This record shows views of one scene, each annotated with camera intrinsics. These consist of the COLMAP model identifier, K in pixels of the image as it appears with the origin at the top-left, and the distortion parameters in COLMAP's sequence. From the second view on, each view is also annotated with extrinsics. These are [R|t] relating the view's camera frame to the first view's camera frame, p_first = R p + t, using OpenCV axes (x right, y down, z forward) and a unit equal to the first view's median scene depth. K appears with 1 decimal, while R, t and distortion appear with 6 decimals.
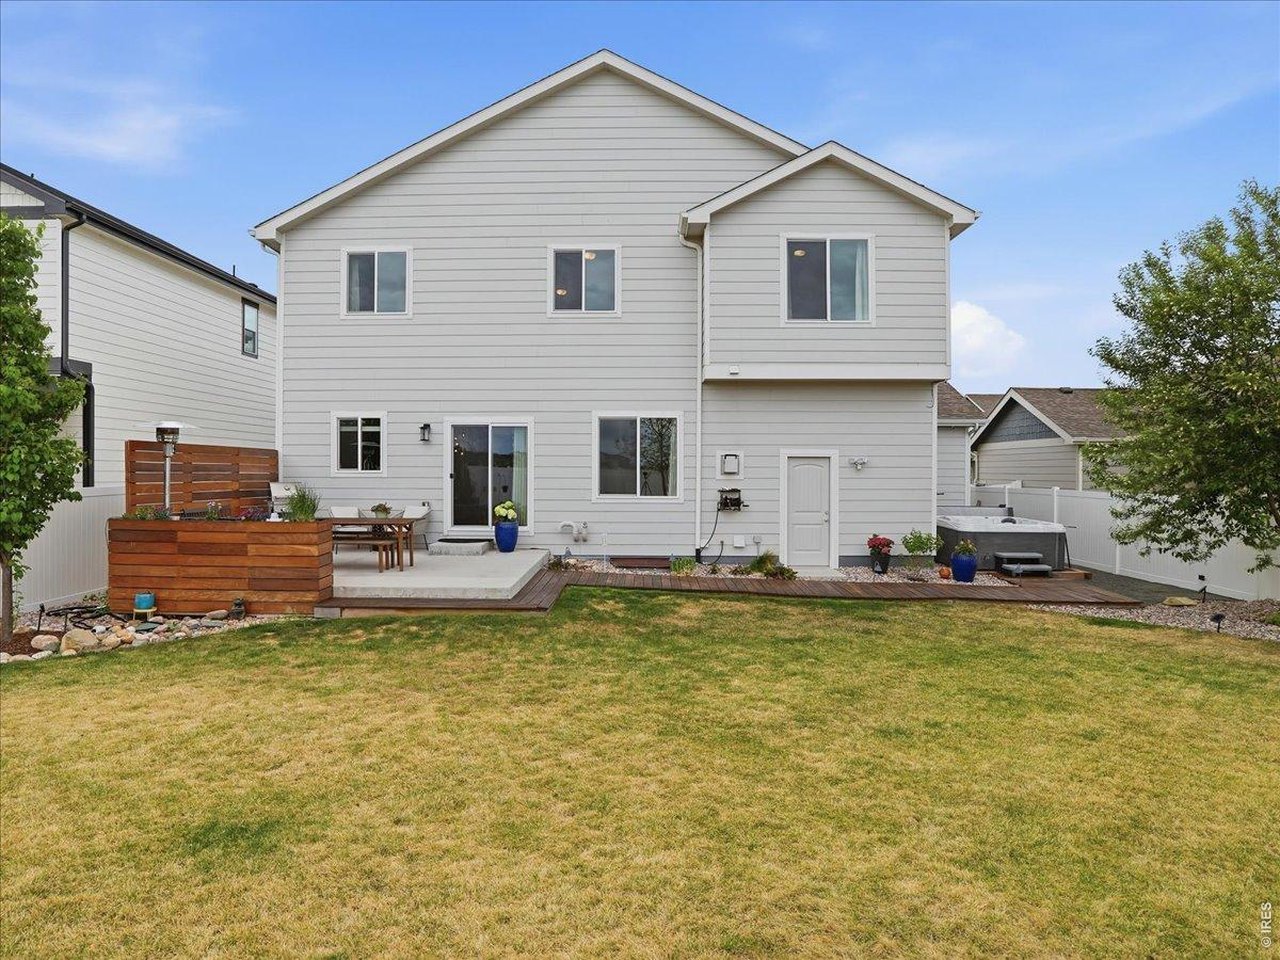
lens RADIAL K [[724.0, 0, 640.0], [0, 724.0, 480.0], [0, 0, 1]] dist [-0.037497, 0.000878]
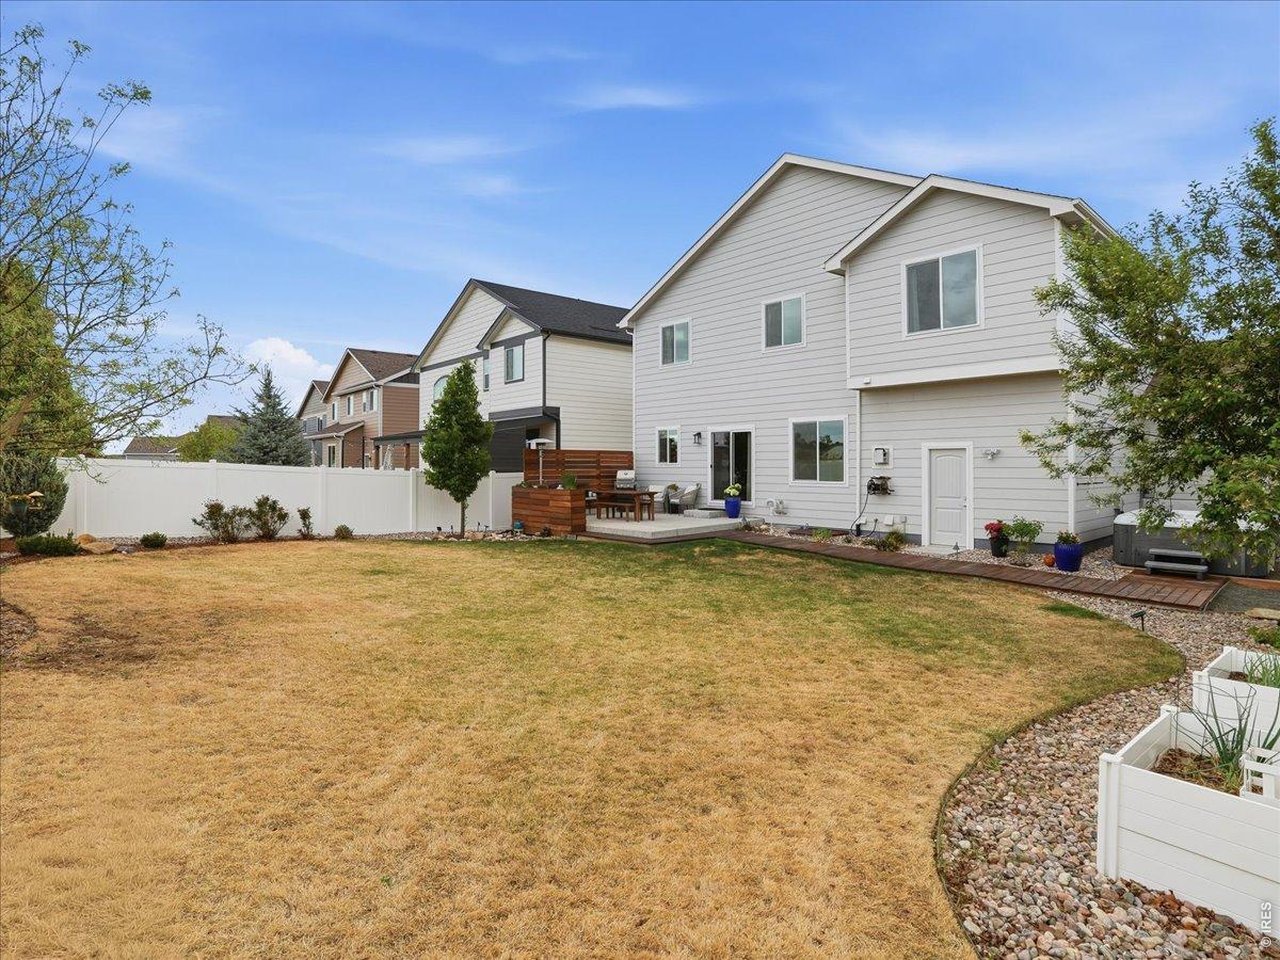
lens RADIAL K [[690.6, 0, 648.8], [0, 690.6, 461.6], [0, 0, 1]] dist [-0.000365, -0.000062]
pose [[0.682046, -0.007626, -0.731270, 0.707079], [-0.004330, 0.999886, -0.014466, 0.005705], [0.731297, 0.013033, 0.681935, -0.076800]]
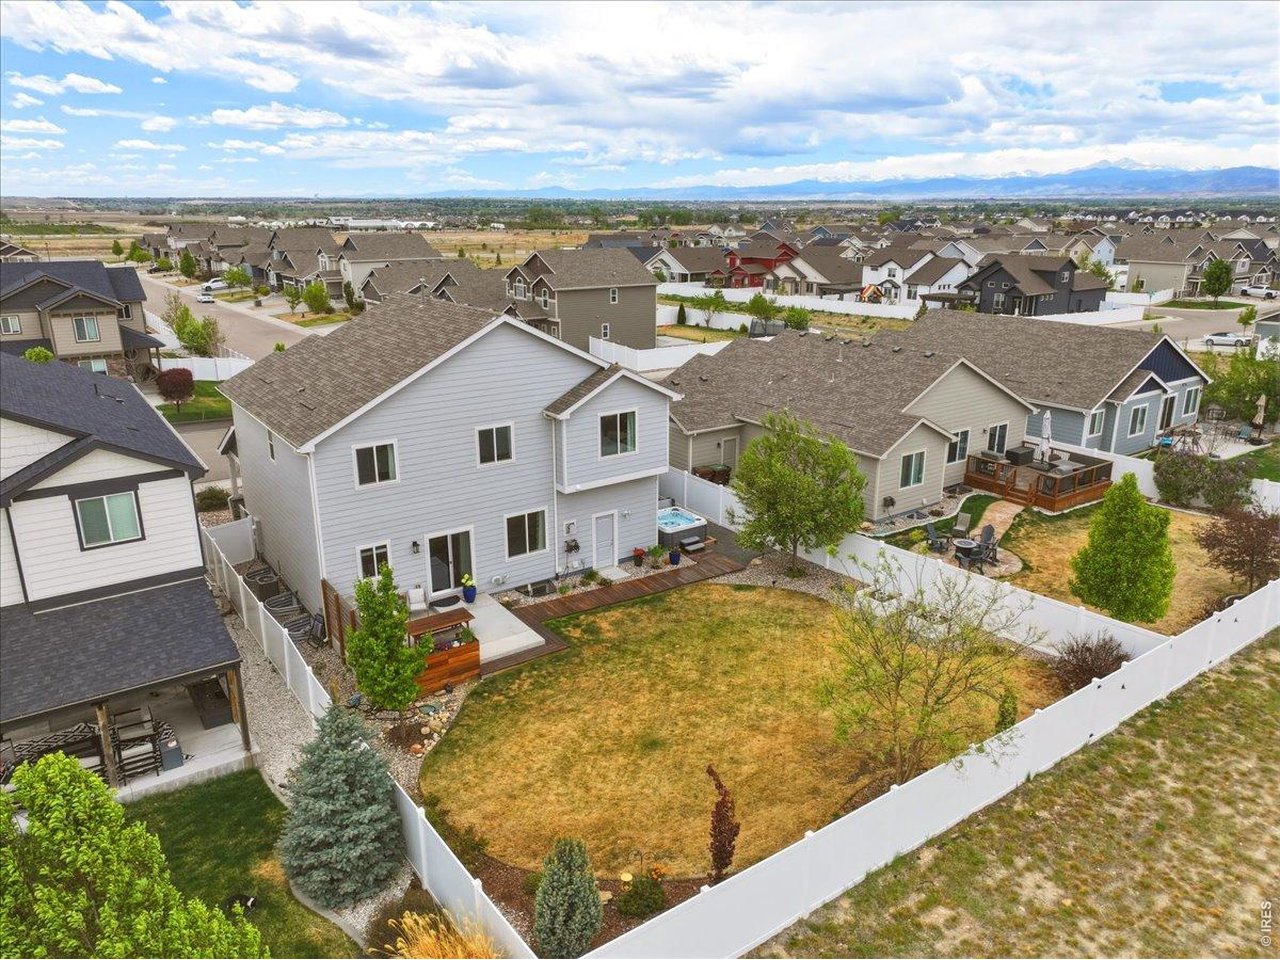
lens RADIAL K [[897.8, 0, 640.0], [0, 897.8, 480.0], [0, 0, 1]] dist [-0.002528, -0.002058]
pose [[0.812597, -0.175505, 0.555774, -1.012204], [0.010875, 0.957984, 0.286616, -0.813628], [-0.582725, -0.226860, 0.780363, -0.912160]]
